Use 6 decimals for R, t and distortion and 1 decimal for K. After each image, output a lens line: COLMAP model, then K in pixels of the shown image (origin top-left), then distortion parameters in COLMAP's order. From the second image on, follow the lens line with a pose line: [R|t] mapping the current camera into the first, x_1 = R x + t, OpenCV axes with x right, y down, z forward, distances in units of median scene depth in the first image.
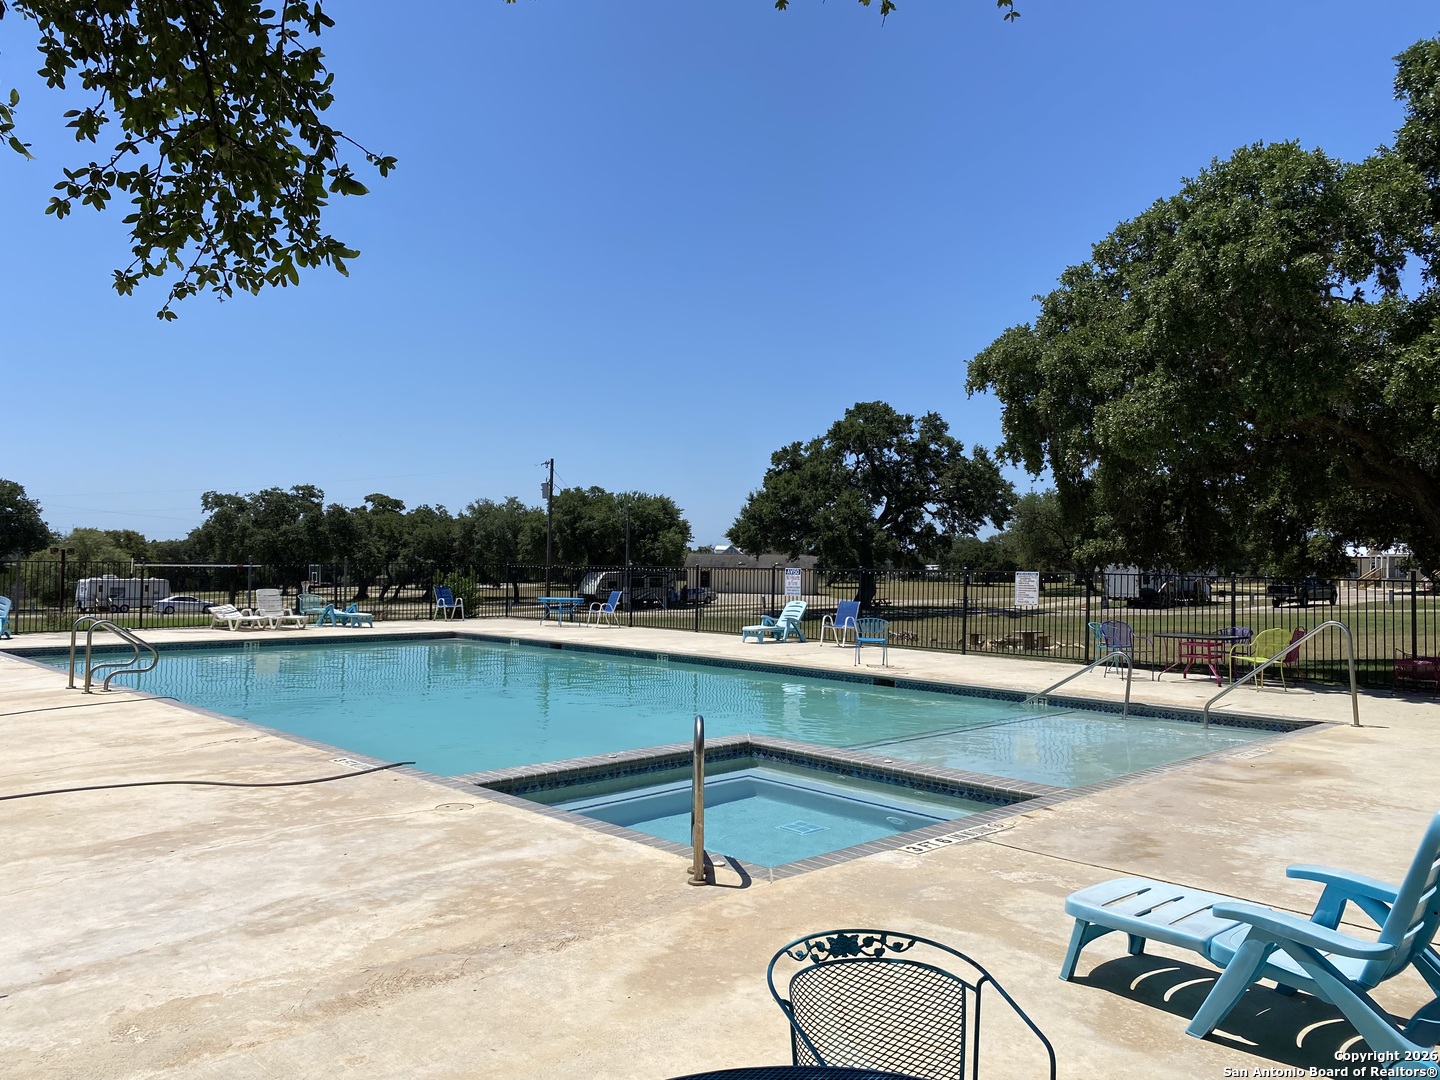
lens RADIAL K [[1106.0, 0, 720.0], [0, 1106.0, 540.0], [0, 0, 1]] dist [0.029839, -0.037867]
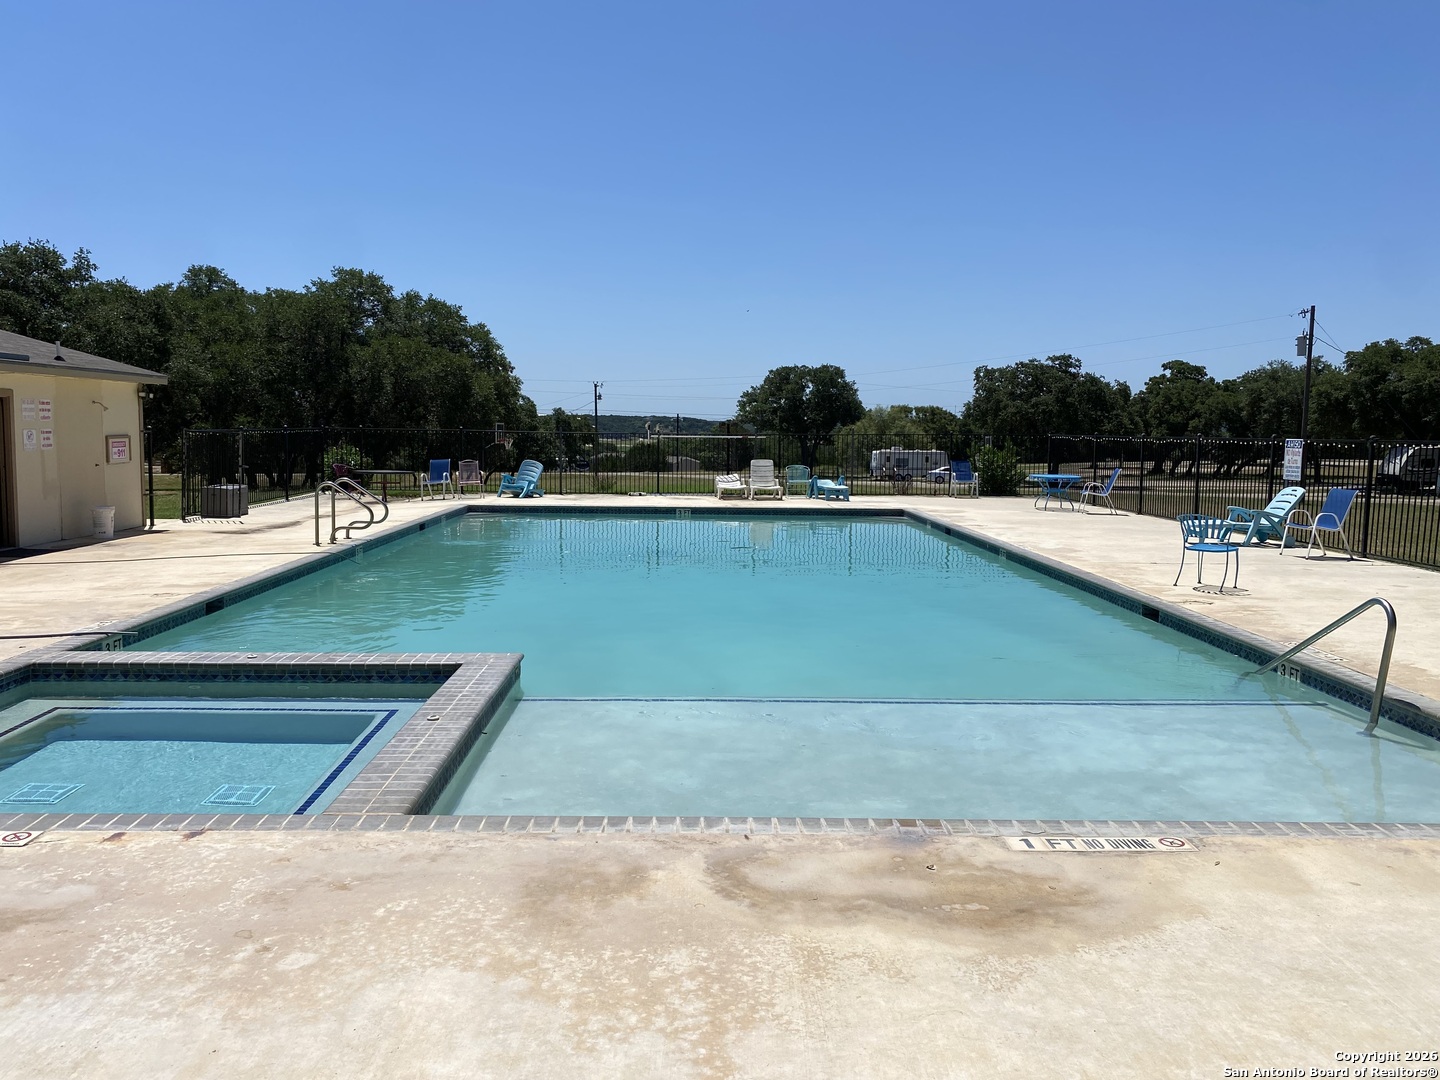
lens RADIAL K [[1106.0, 0, 720.0], [0, 1106.0, 540.0], [0, 0, 1]] dist [0.029839, -0.037867]
pose [[0.718627, 0.063647, -0.692477, 0.094591], [0.015382, 0.994104, 0.107332, 0.002727], [0.695225, -0.087784, 0.713412, 0.082846]]
